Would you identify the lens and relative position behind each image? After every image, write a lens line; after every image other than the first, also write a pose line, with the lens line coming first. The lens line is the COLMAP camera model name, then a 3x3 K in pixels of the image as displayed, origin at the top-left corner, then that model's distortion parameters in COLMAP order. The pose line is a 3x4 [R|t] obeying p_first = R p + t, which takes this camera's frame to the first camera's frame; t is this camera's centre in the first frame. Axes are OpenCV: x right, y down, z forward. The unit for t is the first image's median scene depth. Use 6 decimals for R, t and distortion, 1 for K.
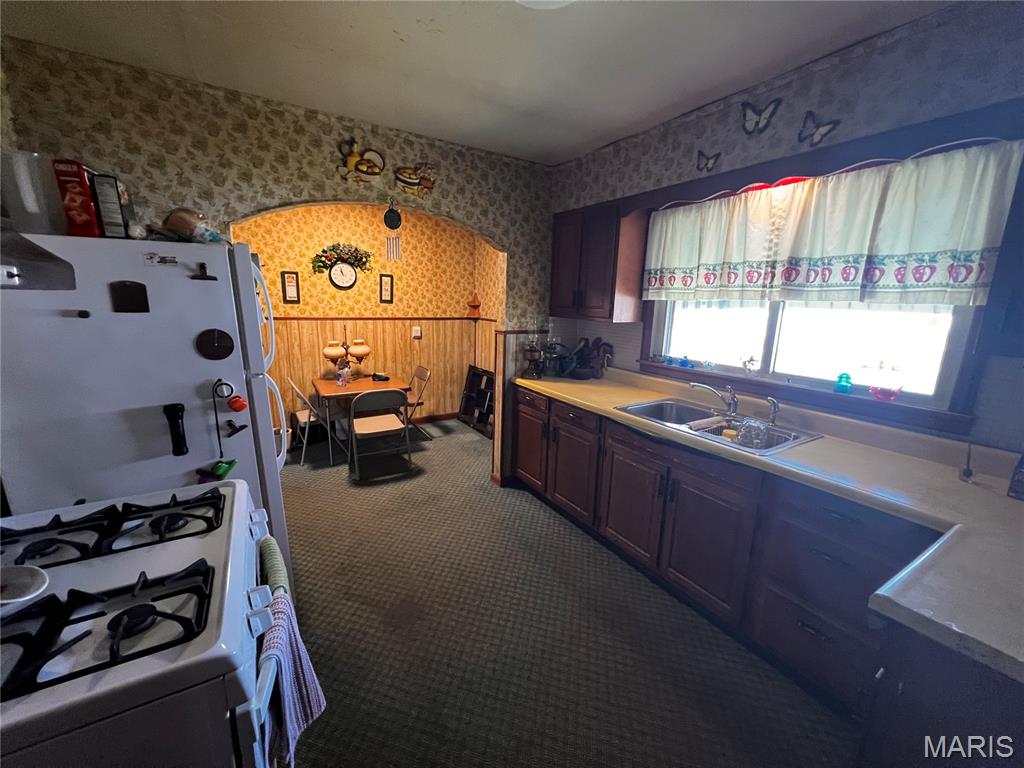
lens RADIAL K [[408.5, 0, 513.0], [0, 408.5, 384.0], [0, 0, 1]] dist [0.000909, -0.000130]
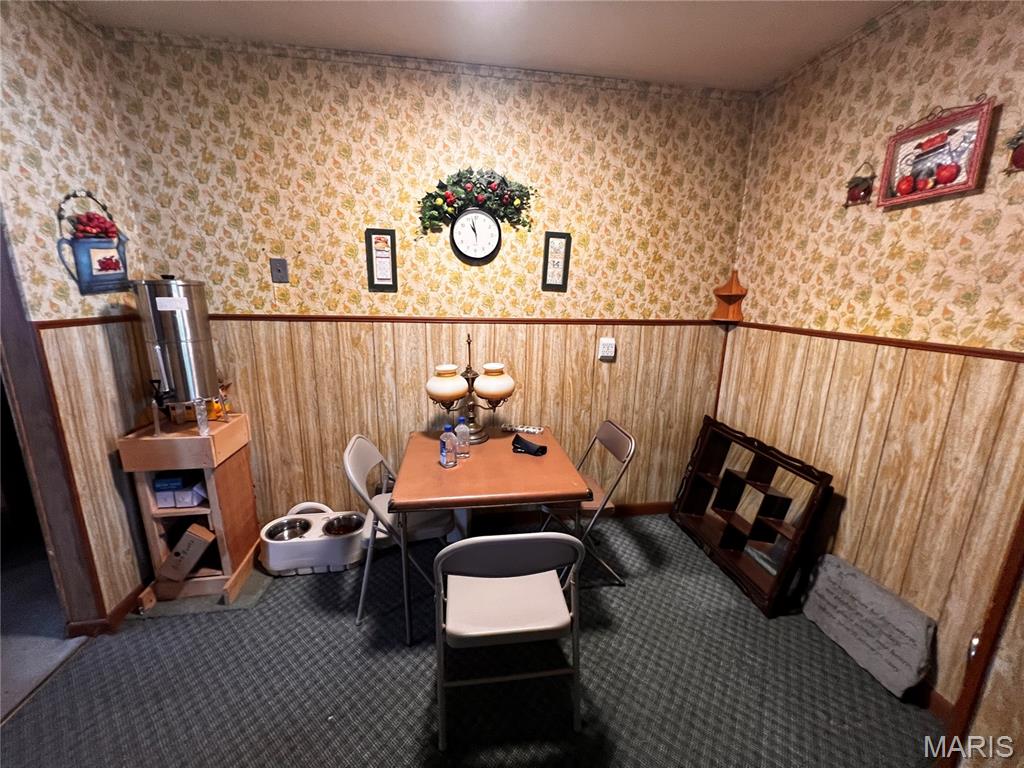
lens RADIAL K [[408.5, 0, 513.2], [0, 408.5, 384.9], [0, 0, 1]] dist [0.000909, -0.000130]
pose [[0.918382, 0.079813, -0.387563, -0.159124], [-0.075520, 0.996797, 0.026321, -0.096291], [0.388422, 0.005096, 0.921467, 0.543299]]
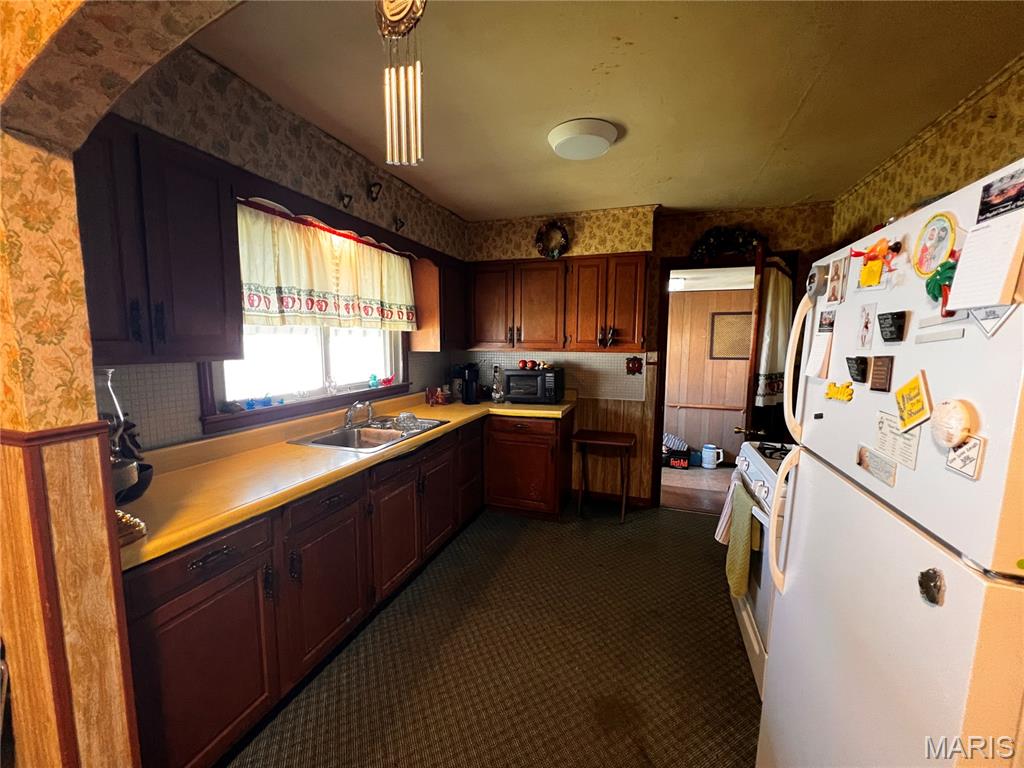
lens RADIAL K [[408.5, 0, 514.1], [0, 408.5, 386.3], [0, 0, 1]] dist [0.000909, -0.000130]
pose [[-0.627973, -0.121613, 0.768675, -0.326475], [0.128768, 0.957863, 0.256743, -0.143014], [-0.767508, 0.260208, -0.585852, 0.687996]]
